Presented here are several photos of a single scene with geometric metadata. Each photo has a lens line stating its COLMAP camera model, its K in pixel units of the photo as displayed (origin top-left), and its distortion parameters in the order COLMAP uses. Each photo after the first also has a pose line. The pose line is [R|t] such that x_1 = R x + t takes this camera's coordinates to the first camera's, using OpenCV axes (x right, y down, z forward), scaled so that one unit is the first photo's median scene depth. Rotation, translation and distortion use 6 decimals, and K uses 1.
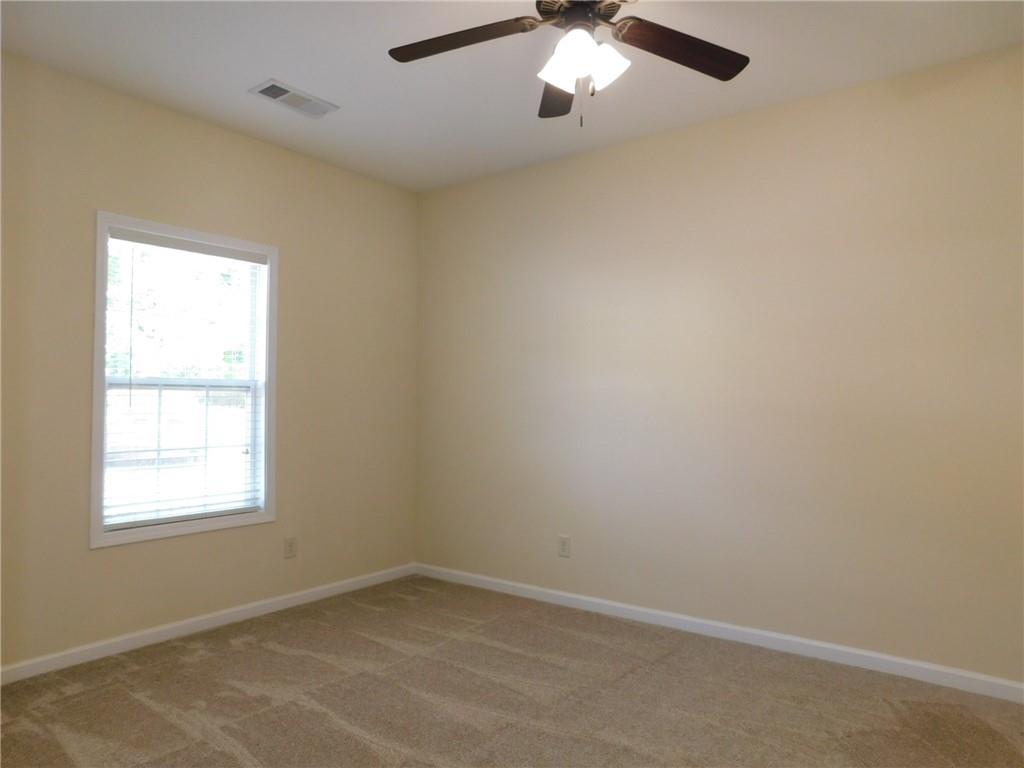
lens RADIAL K [[674.1, 0, 511.7], [0, 674.1, 394.6], [0, 0, 1]] dist [-0.027480, 0.003810]
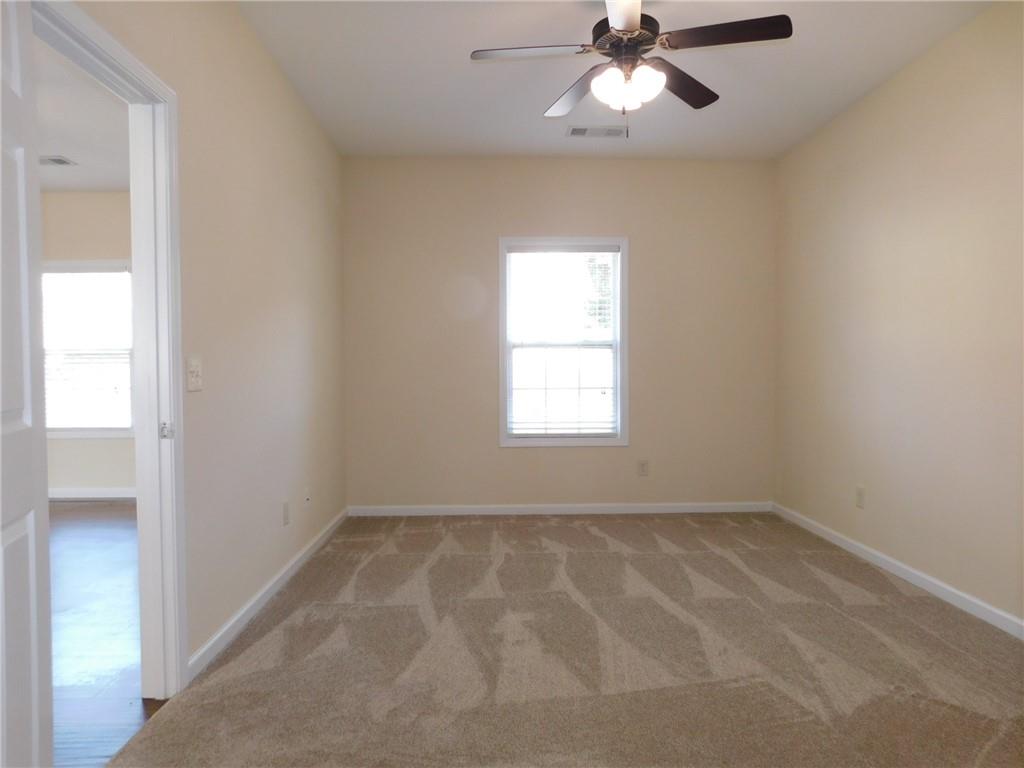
lens RADIAL K [[674.1, 0, 521.3], [0, 674.1, 376.1], [0, 0, 1]] dist [-0.027480, 0.003810]
pose [[0.634165, 0.004191, -0.773186, 0.626104], [0.015593, 0.999713, 0.018207, 0.027484], [0.773040, -0.023603, 0.633918, -0.003655]]
